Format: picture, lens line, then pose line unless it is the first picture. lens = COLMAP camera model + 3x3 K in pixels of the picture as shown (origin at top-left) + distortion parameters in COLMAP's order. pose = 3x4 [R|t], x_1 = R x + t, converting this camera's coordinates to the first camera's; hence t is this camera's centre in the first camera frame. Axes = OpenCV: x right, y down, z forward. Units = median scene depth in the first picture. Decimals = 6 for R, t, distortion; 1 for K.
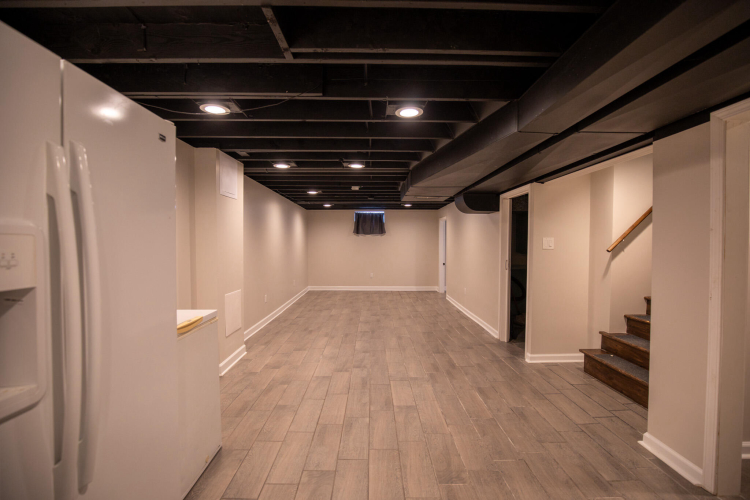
lens RADIAL K [[343.1, 0, 375.6], [0, 343.1, 249.0], [0, 0, 1]] dist [-0.027054, 0.000379]
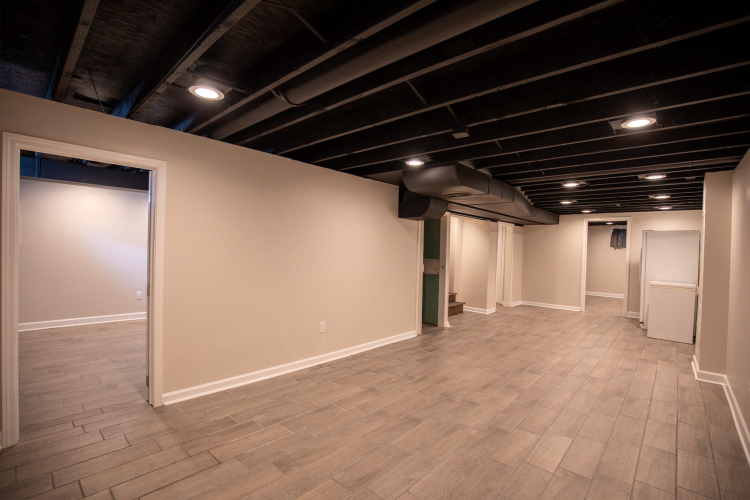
lens RADIAL K [[343.1, 0, 375.6], [0, 343.1, 250.9], [0, 0, 1]] dist [-0.027054, 0.000379]
pose [[-0.734034, -0.023148, 0.678718, -0.299569], [-0.012040, 0.999705, 0.021075, -0.039745], [-0.679006, 0.007298, -0.734096, 1.922337]]
